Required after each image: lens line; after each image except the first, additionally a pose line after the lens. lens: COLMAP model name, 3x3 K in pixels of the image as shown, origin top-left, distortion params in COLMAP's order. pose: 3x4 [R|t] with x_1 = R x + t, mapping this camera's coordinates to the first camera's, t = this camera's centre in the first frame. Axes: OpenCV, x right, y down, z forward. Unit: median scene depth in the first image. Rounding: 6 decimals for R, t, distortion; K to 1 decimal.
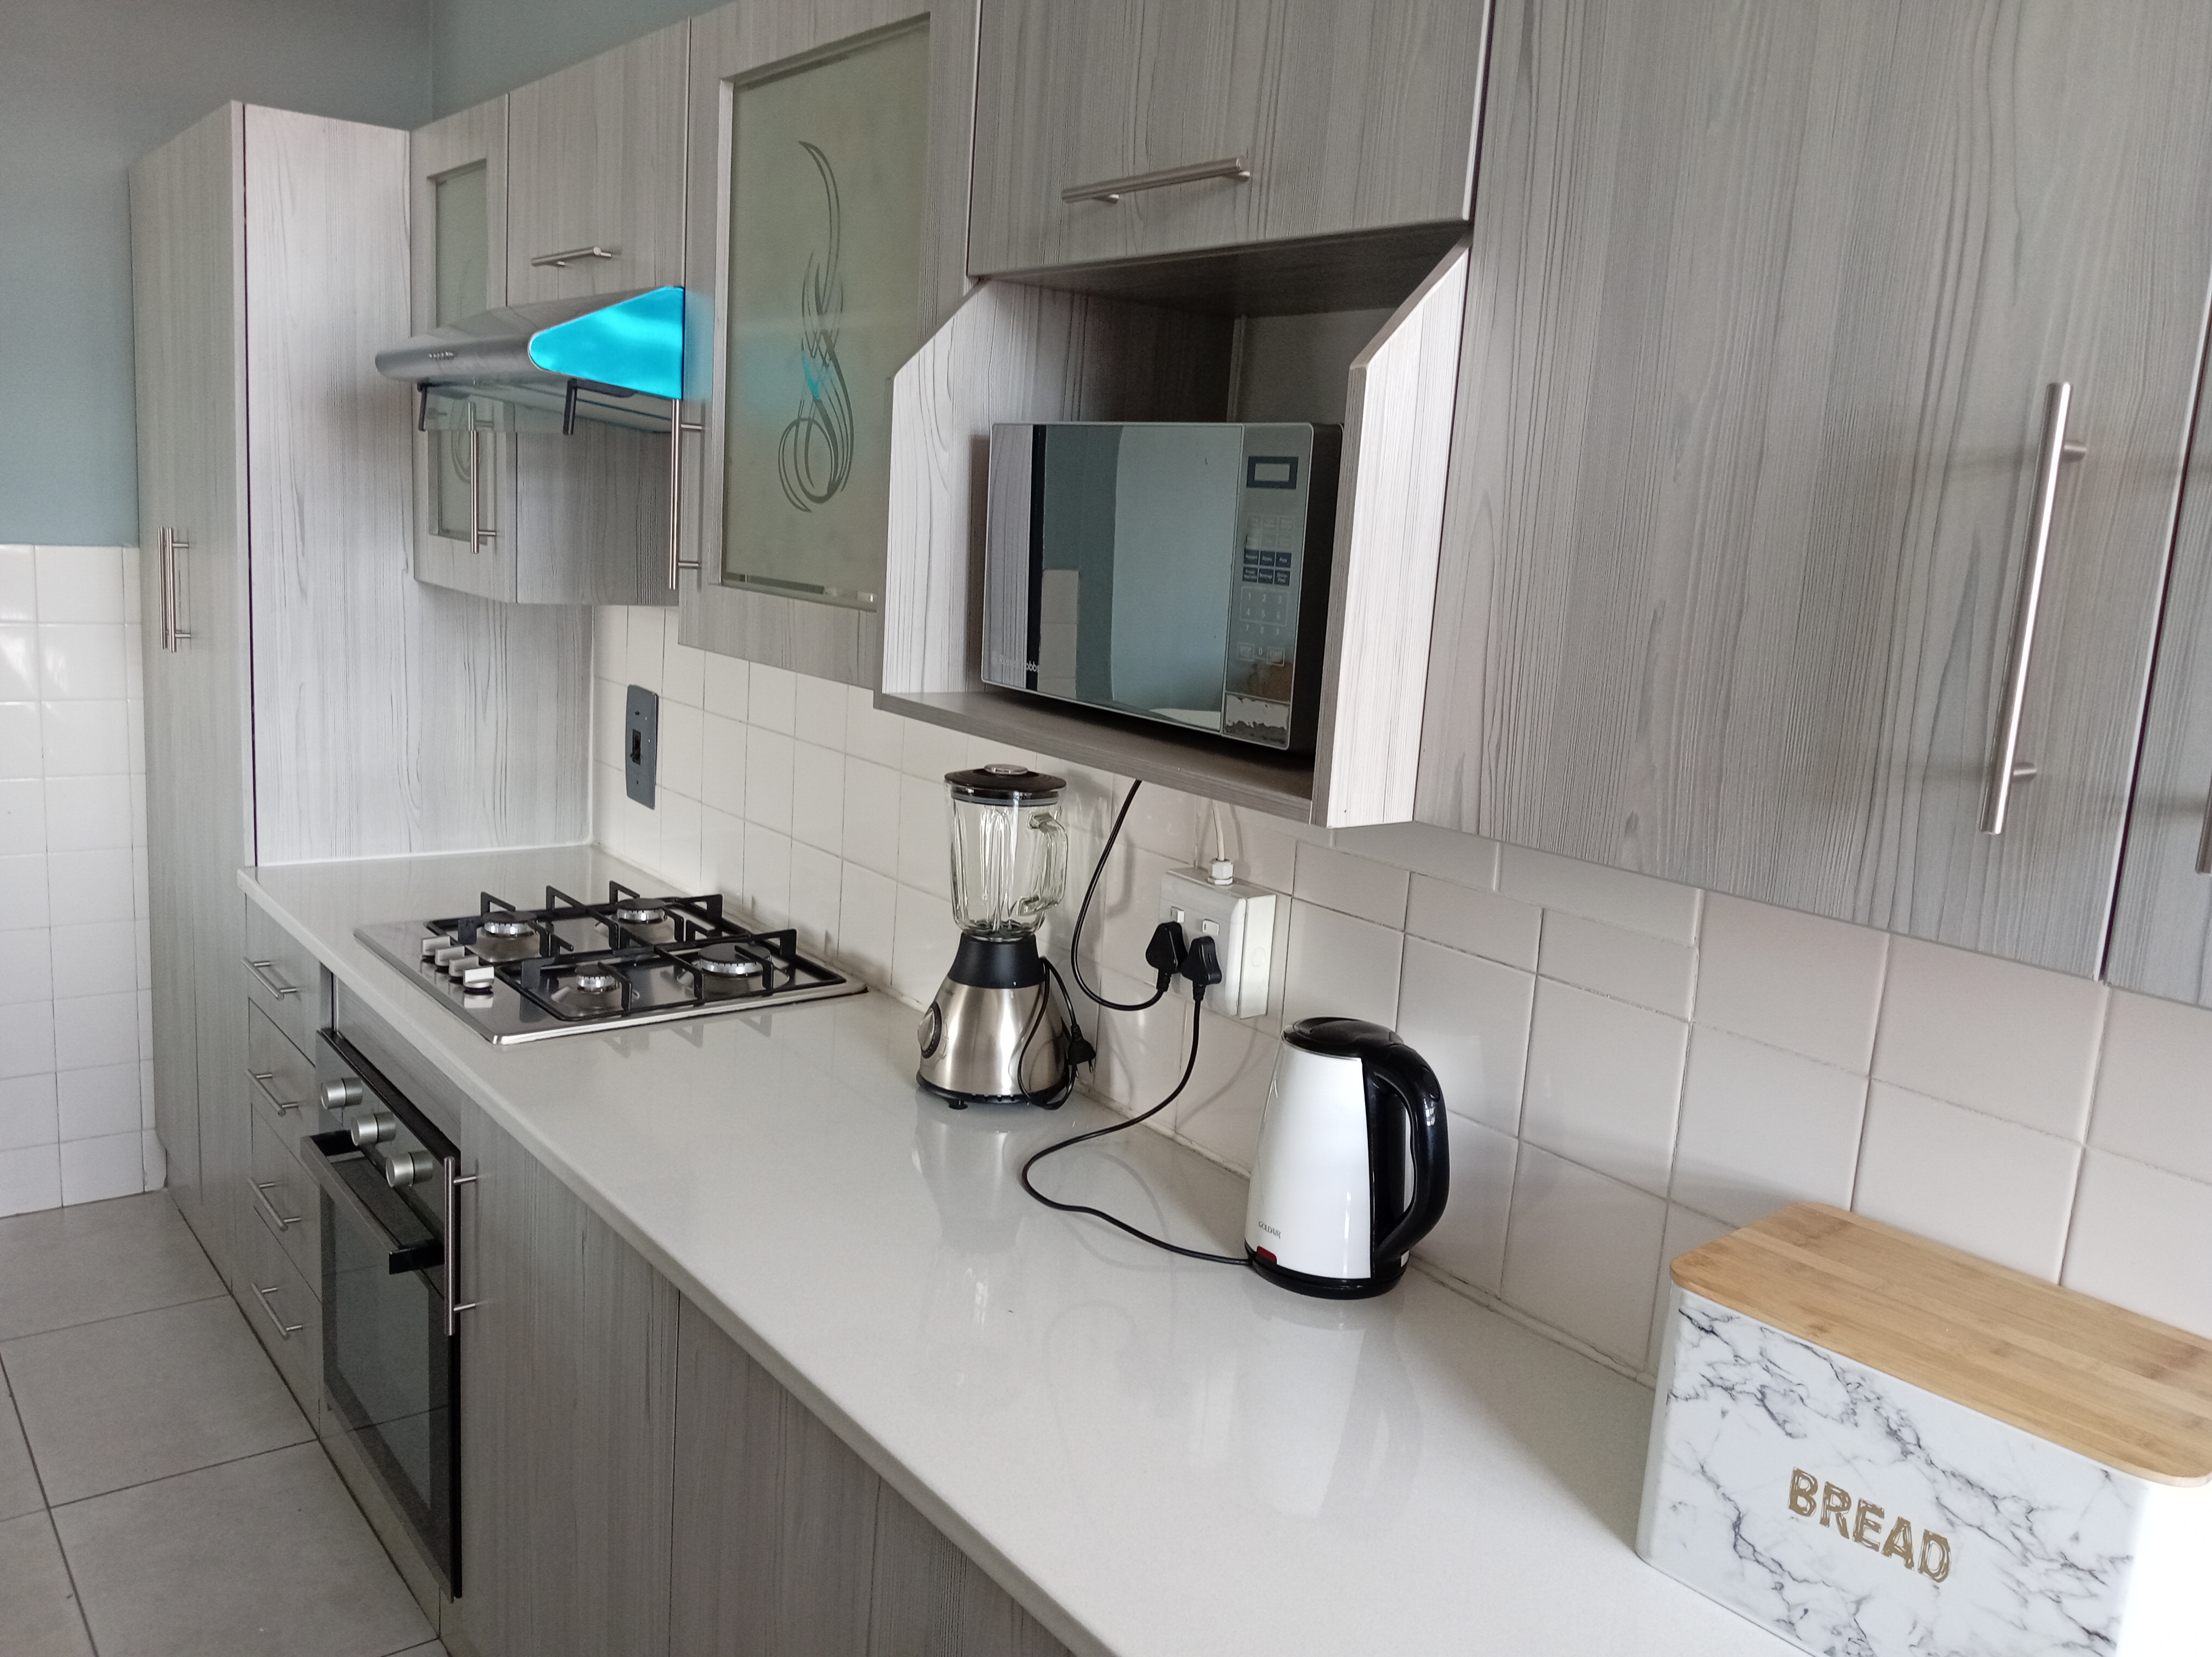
lens RADIAL K [[1714.9, 0, 1105.5], [0, 1714.9, 829.6], [0, 0, 1]] dist [0.093020, -0.182157]
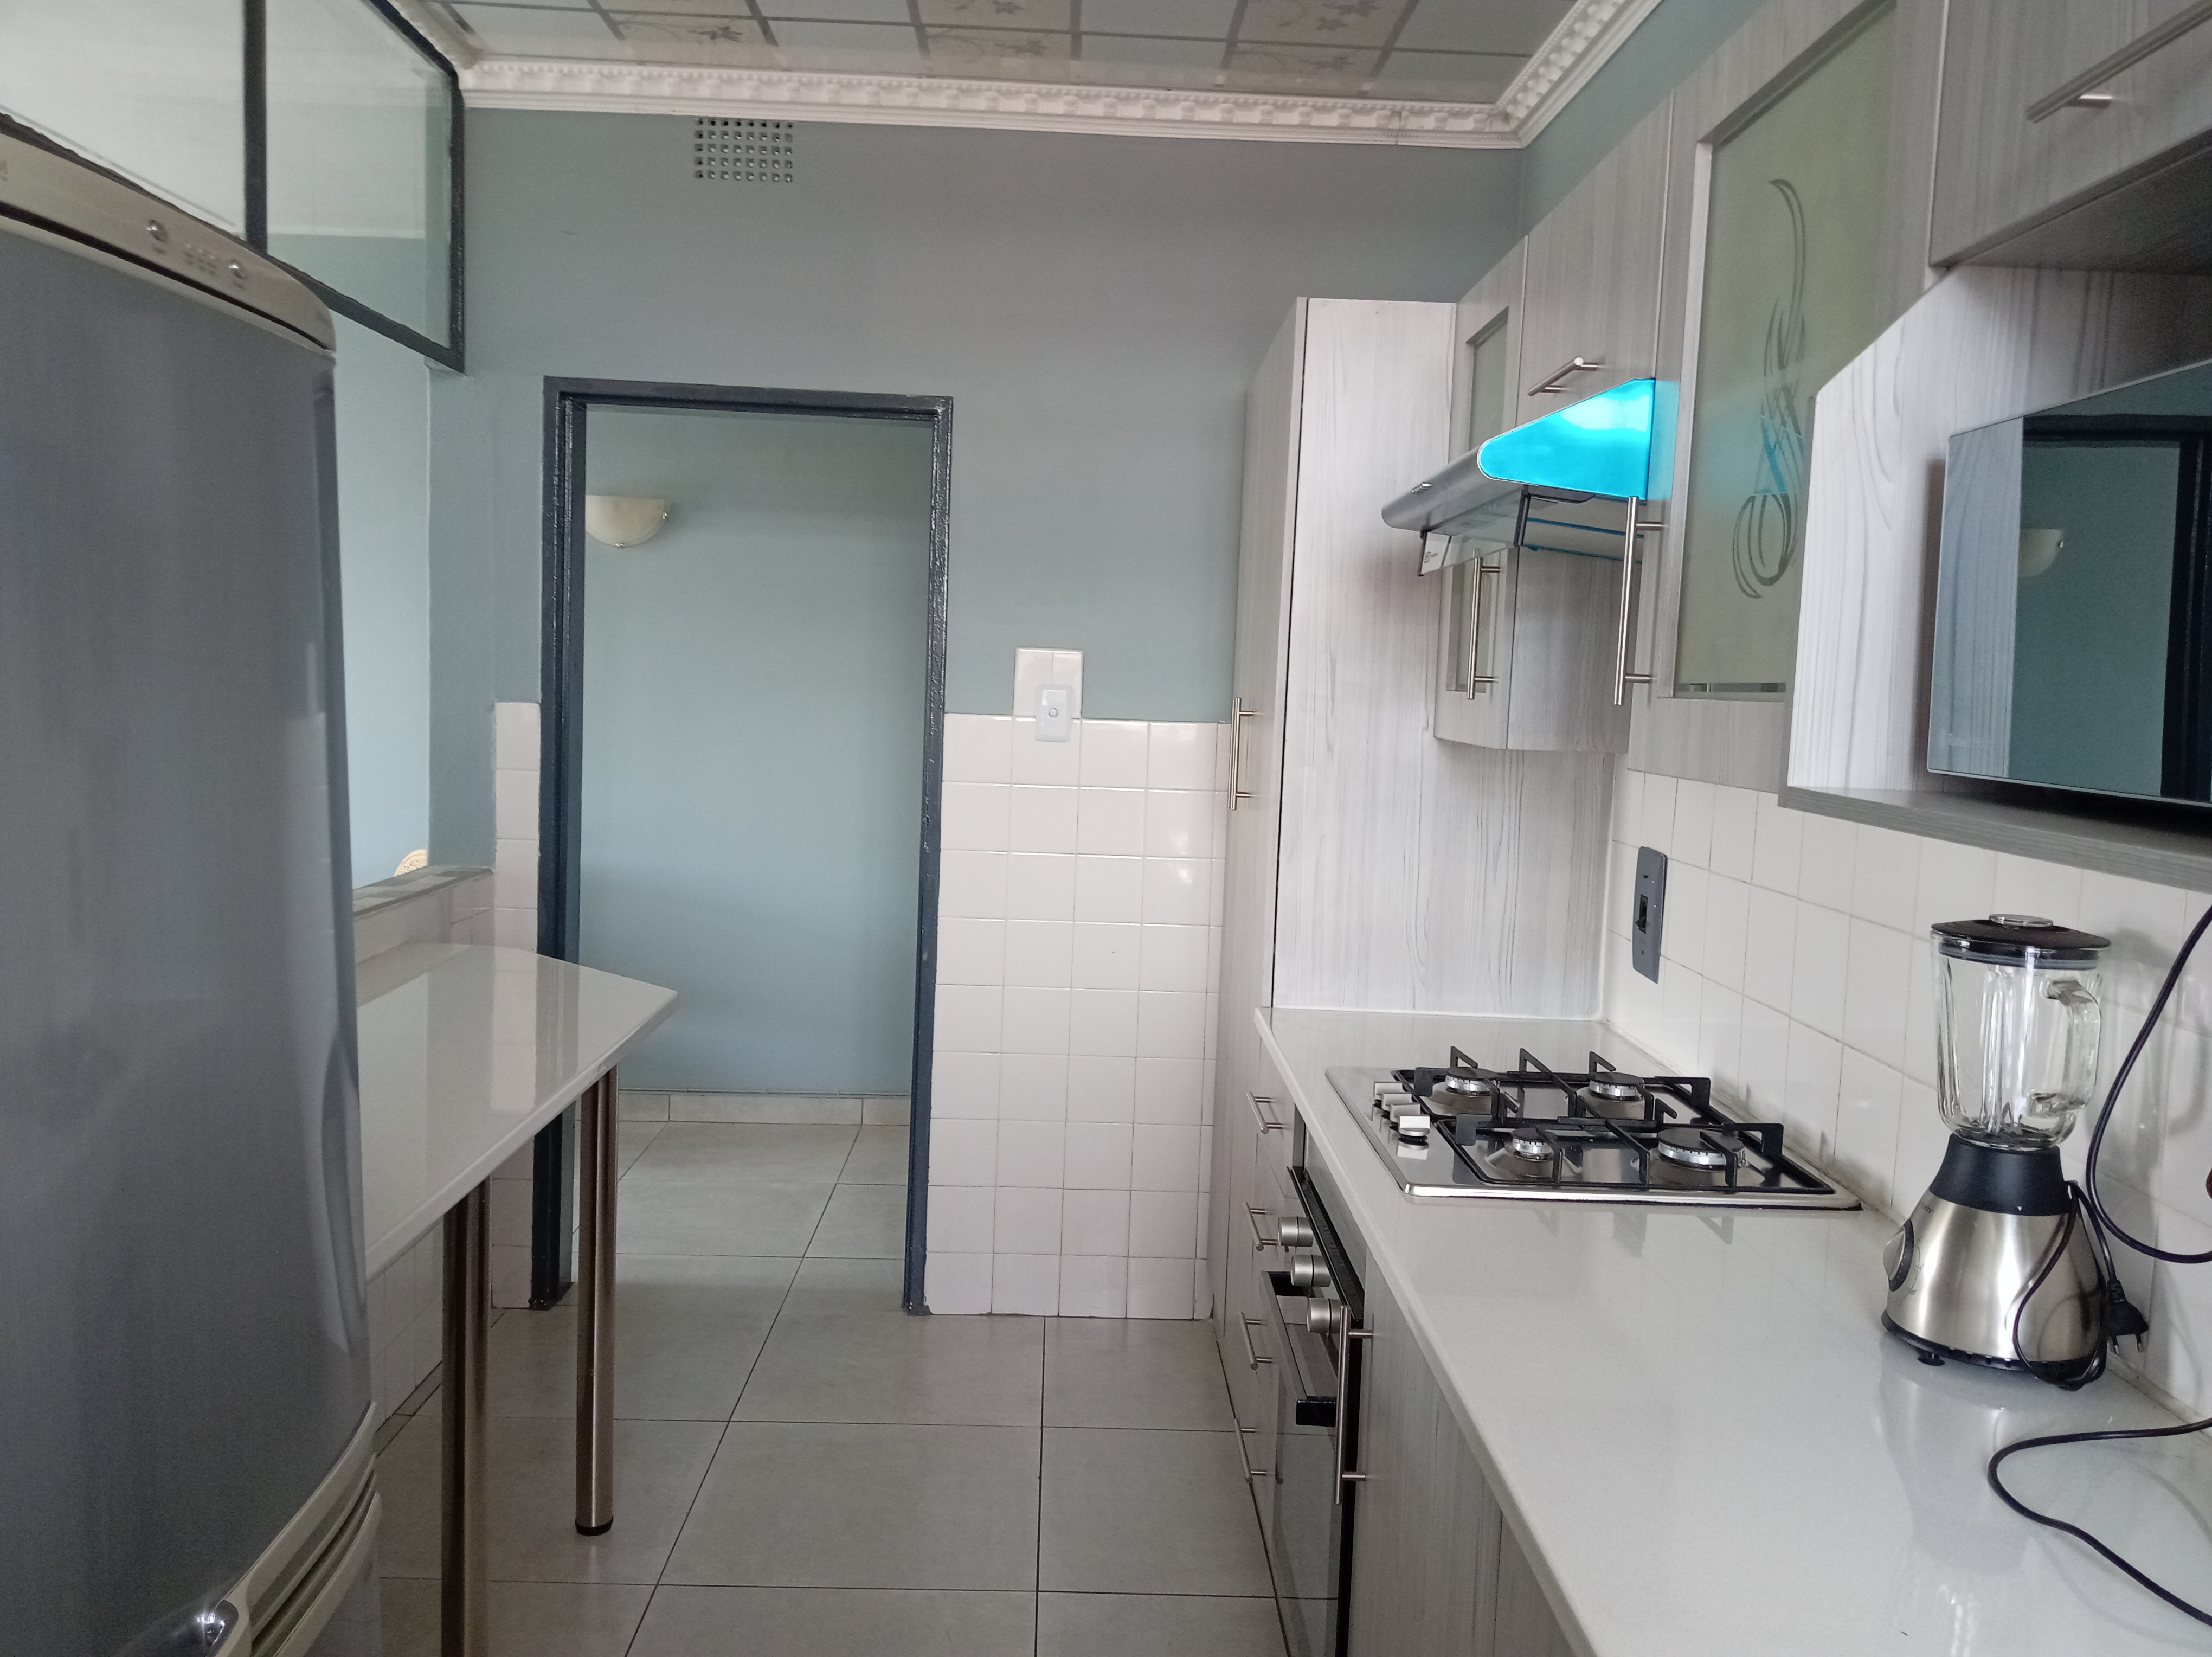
lens RADIAL K [[1714.9, 0, 1105.5], [0, 1714.9, 829.6], [0, 0, 1]] dist [0.093020, -0.182157]
pose [[0.794768, 0.015333, -0.606719, 0.073563], [-0.095926, 0.990289, -0.100631, 0.035637], [0.599284, 0.138179, 0.788521, 0.129945]]
